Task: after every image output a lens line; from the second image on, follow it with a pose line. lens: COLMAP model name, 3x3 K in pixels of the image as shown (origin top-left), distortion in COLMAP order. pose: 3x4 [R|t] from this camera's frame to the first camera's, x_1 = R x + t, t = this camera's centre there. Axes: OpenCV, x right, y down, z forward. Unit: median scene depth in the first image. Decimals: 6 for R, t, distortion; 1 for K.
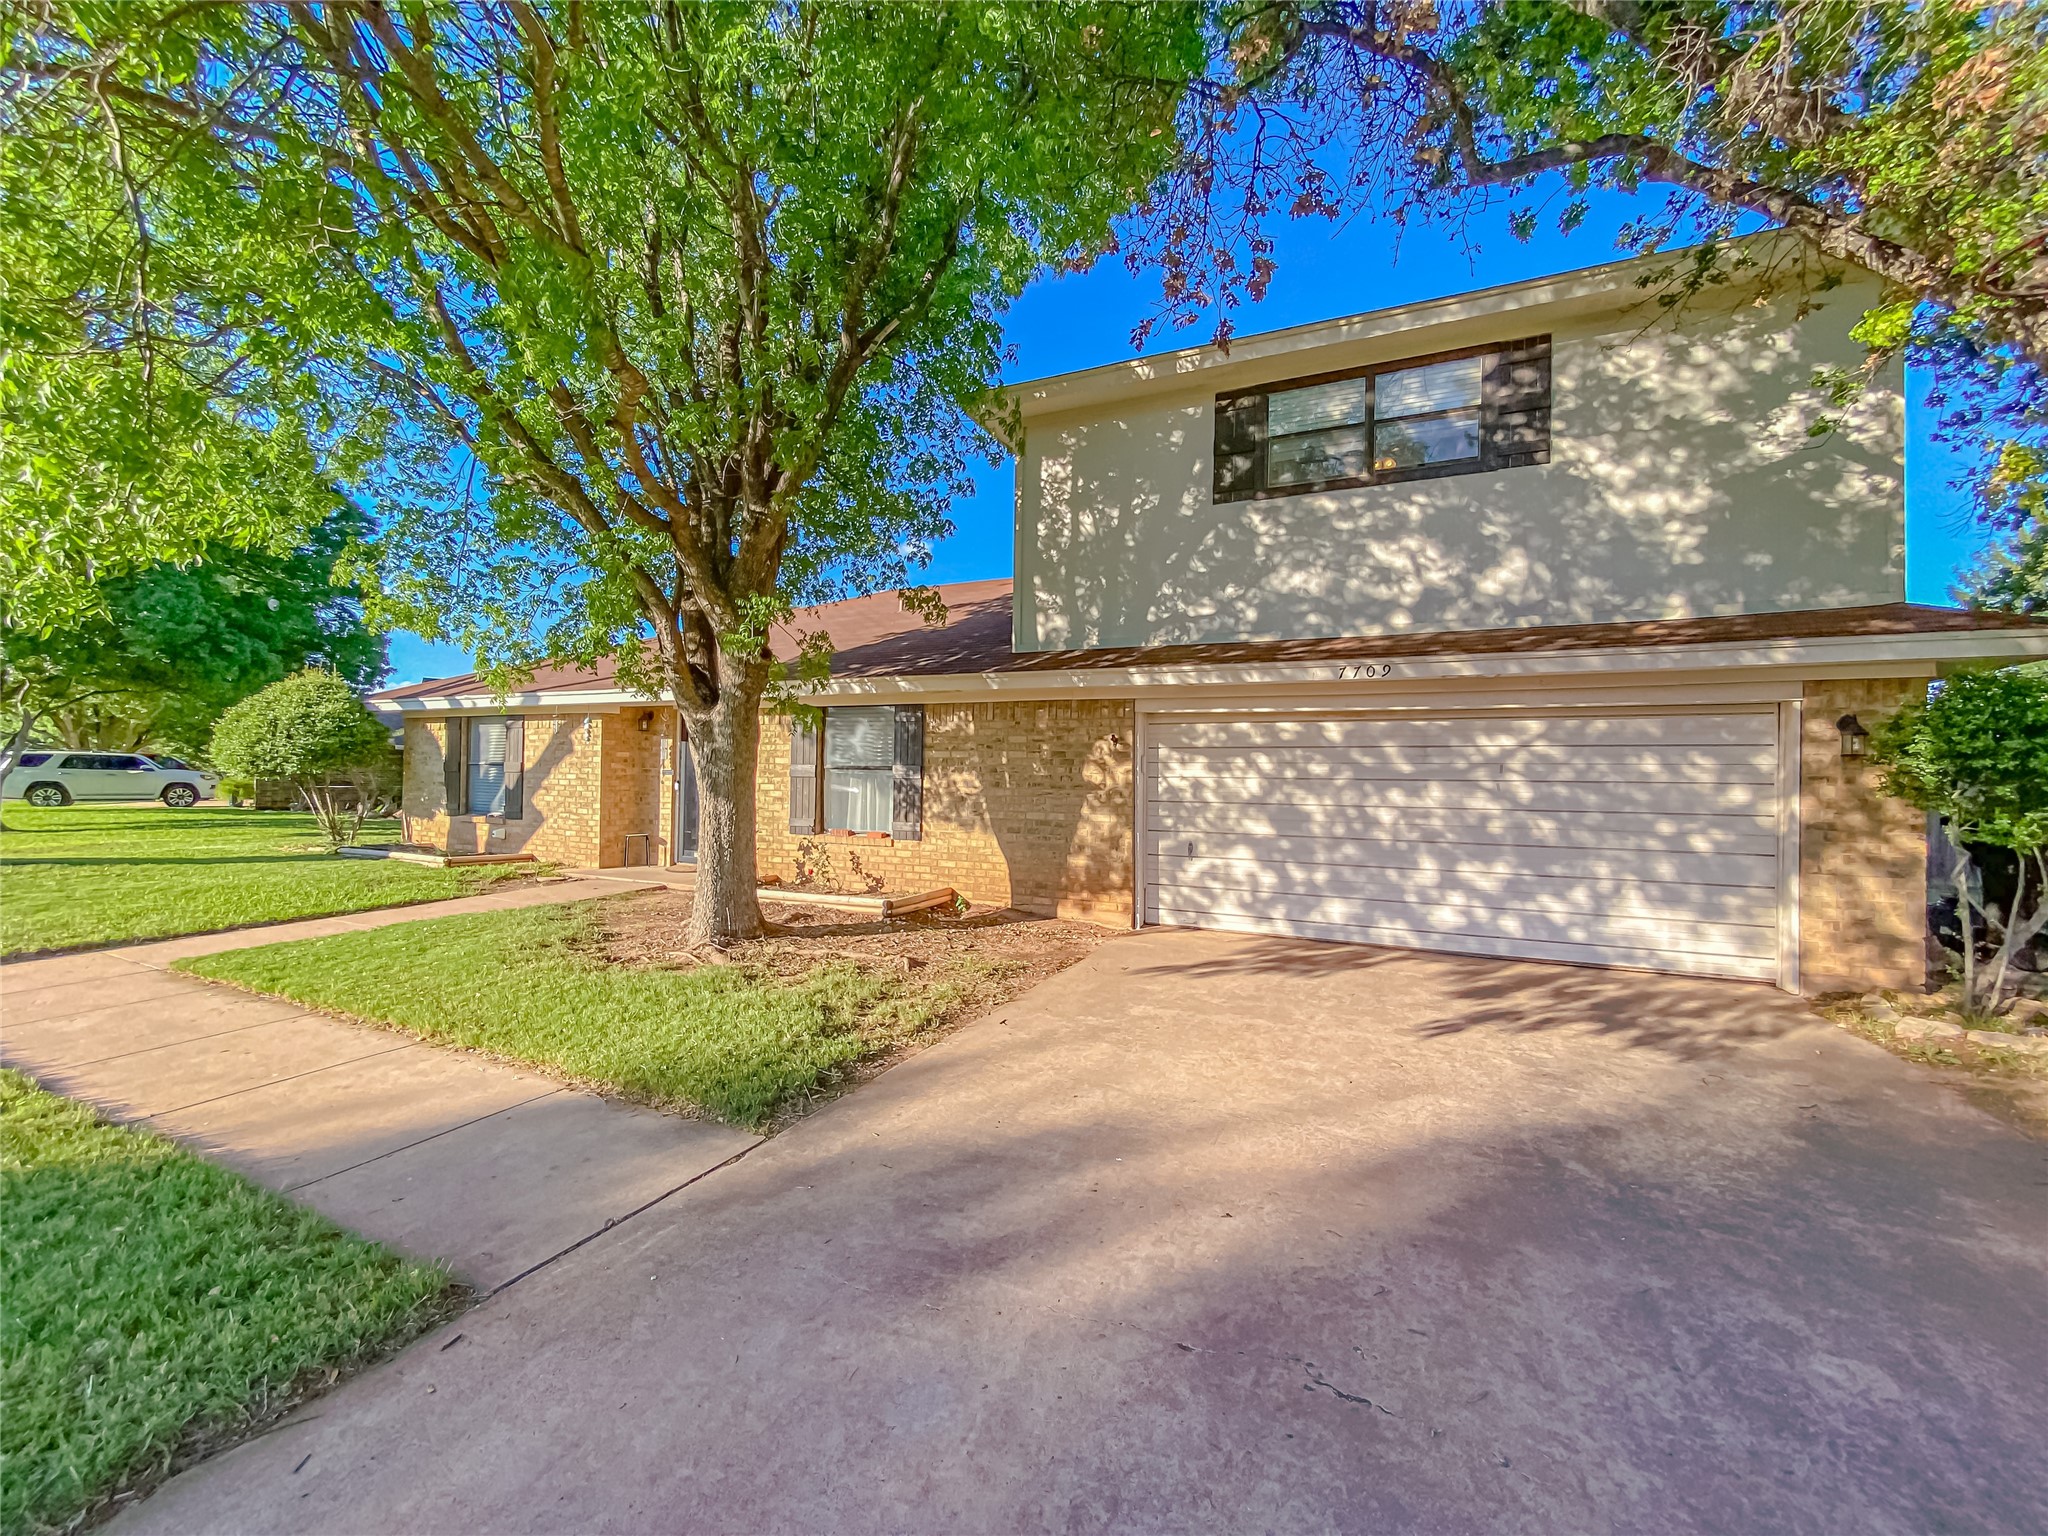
lens RADIAL K [[838.3, 0, 1027.0], [0, 838.3, 768.3], [0, 0, 1]] dist [0.048134, -0.032812]
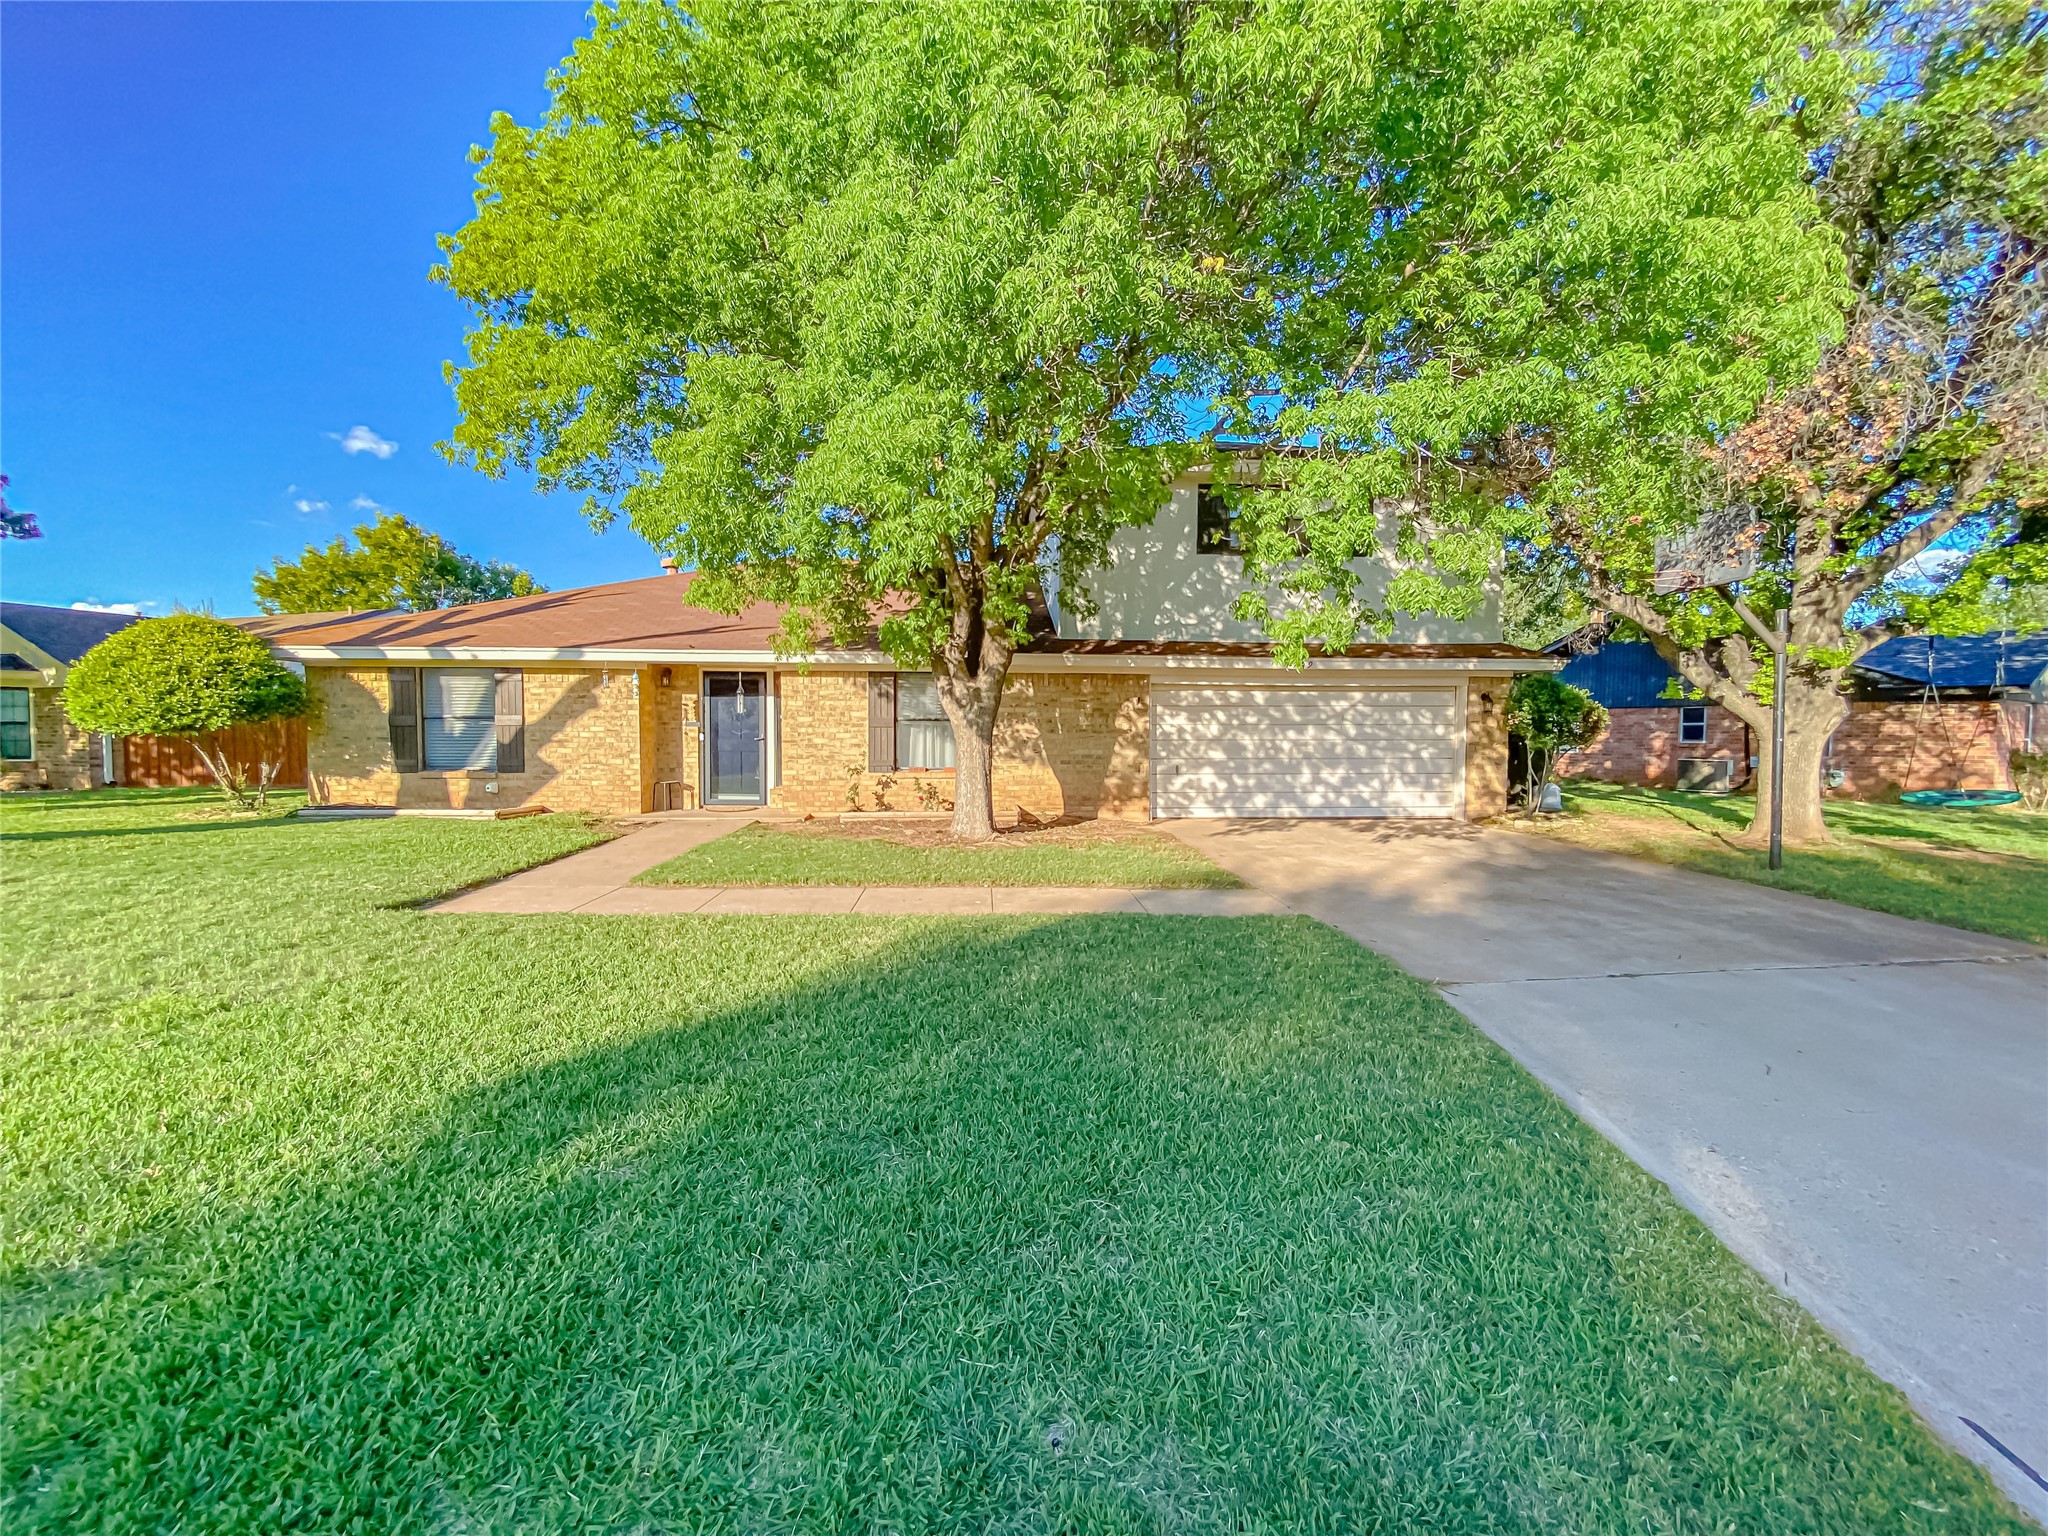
lens RADIAL K [[819.1, 0, 1025.4], [0, 819.1, 774.6], [0, 0, 1]] dist [0.047493, -0.000061]
pose [[0.876081, -0.036457, 0.480784, -0.828725], [0.005426, 0.997820, 0.065776, 0.000291], [-0.482134, -0.055016, 0.874369, -0.234470]]
